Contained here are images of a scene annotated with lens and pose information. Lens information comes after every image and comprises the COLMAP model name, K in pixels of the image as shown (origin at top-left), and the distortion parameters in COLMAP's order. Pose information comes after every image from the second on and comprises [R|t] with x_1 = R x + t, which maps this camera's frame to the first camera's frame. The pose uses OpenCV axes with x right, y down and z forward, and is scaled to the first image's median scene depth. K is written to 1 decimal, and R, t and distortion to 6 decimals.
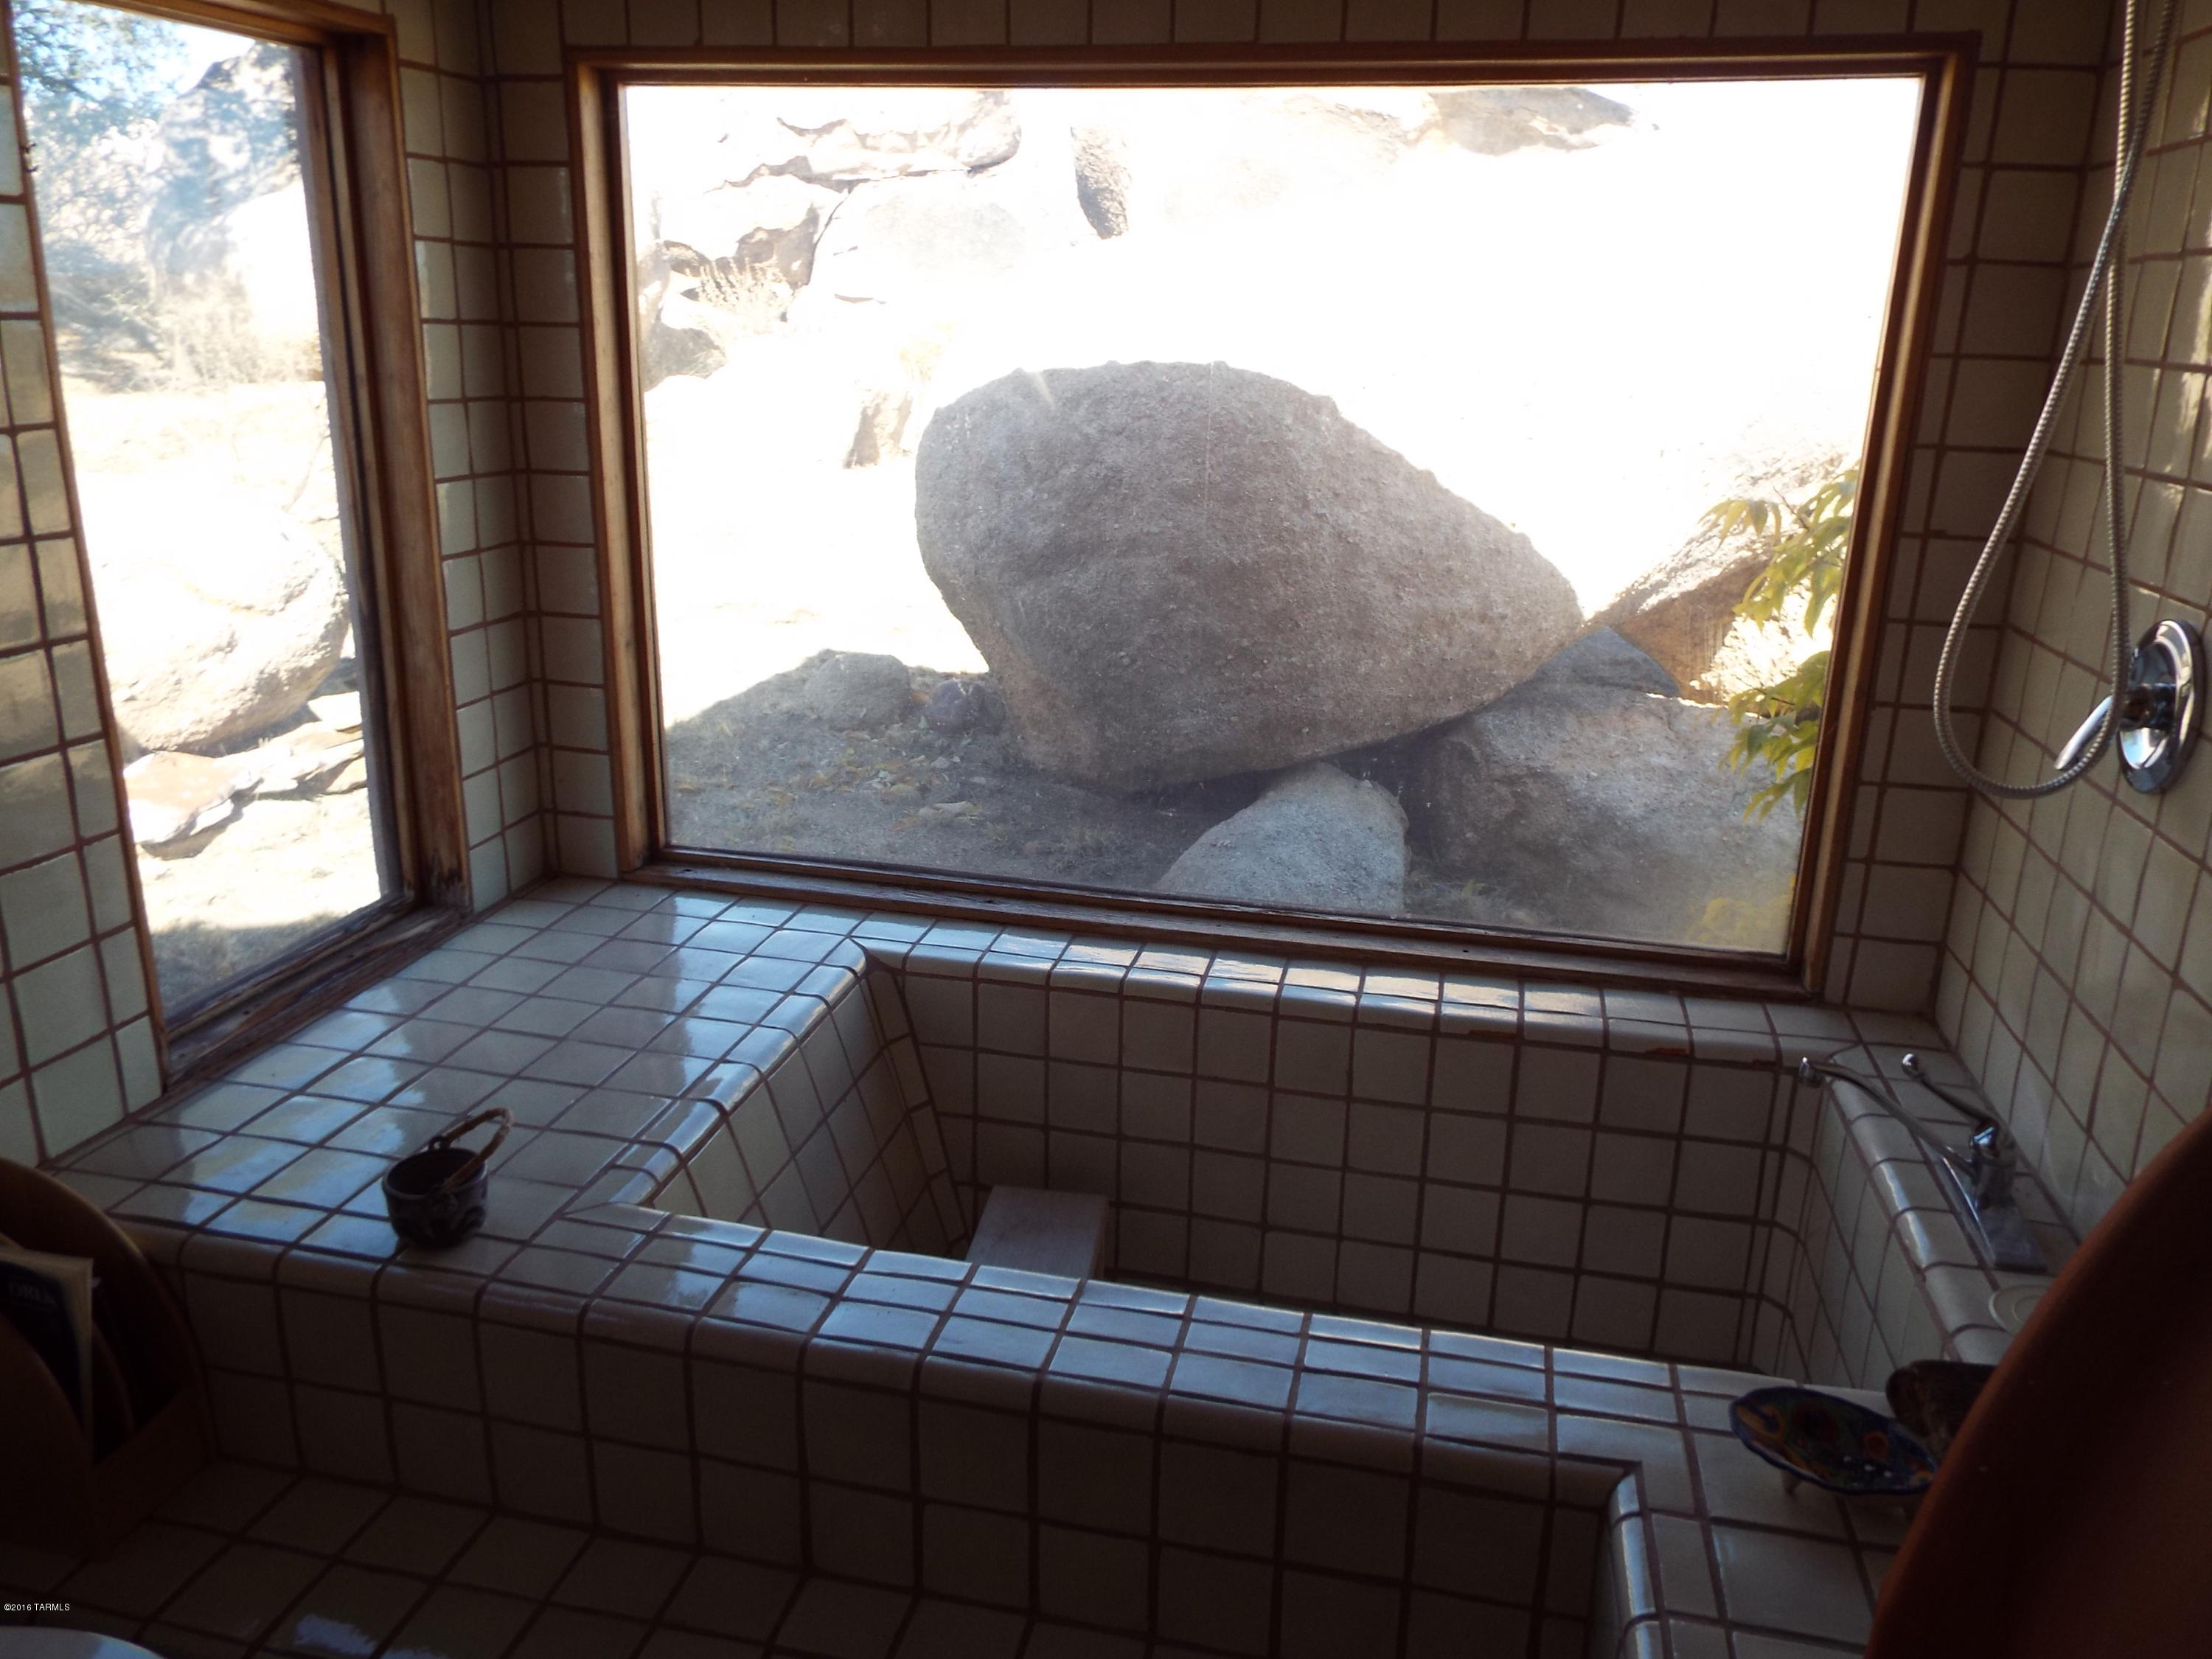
lens RADIAL K [[1567.6, 0, 1106.0], [0, 1567.6, 829.5], [0, 0, 1]] dist [-0.034289, 0.035071]
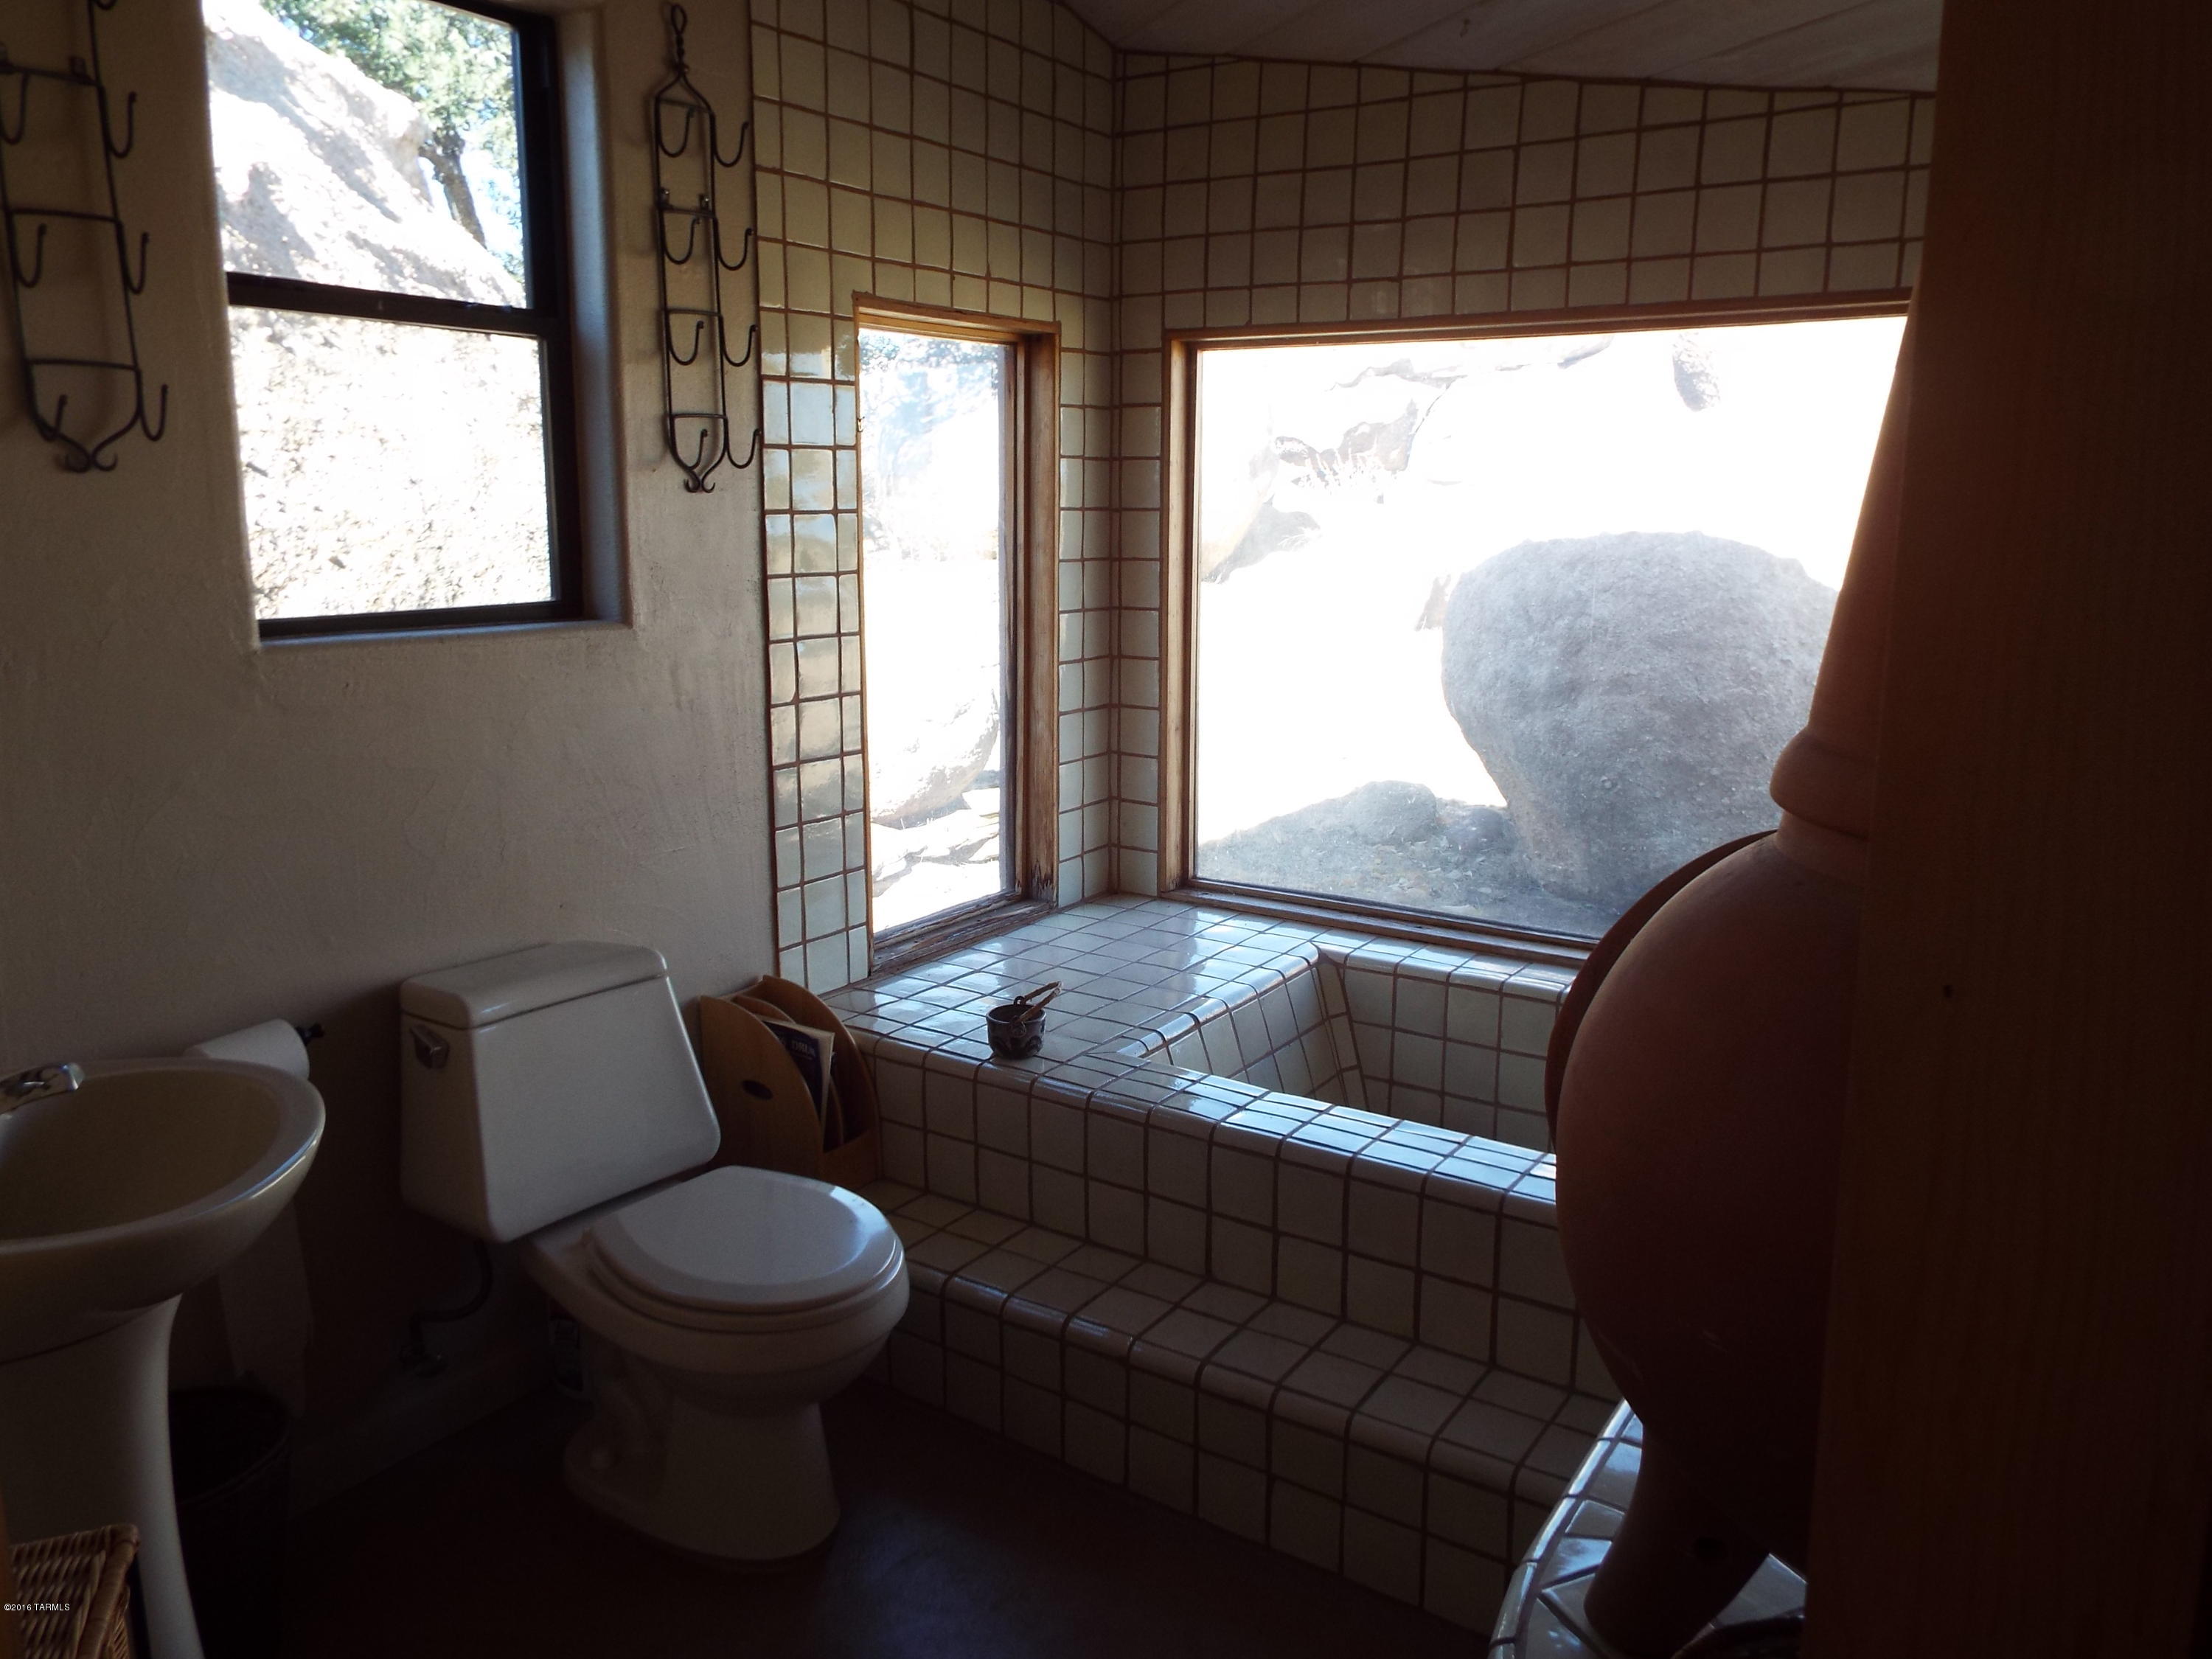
lens RADIAL K [[1551.4, 0, 1106.0], [0, 1551.4, 829.5], [0, 0, 1]] dist [-0.087066, 0.045624]
pose [[0.928996, 0.048460, -0.366902, 0.153344], [-0.086942, 0.992222, -0.089086, 0.102249], [0.359732, 0.114660, 0.925984, -0.310421]]
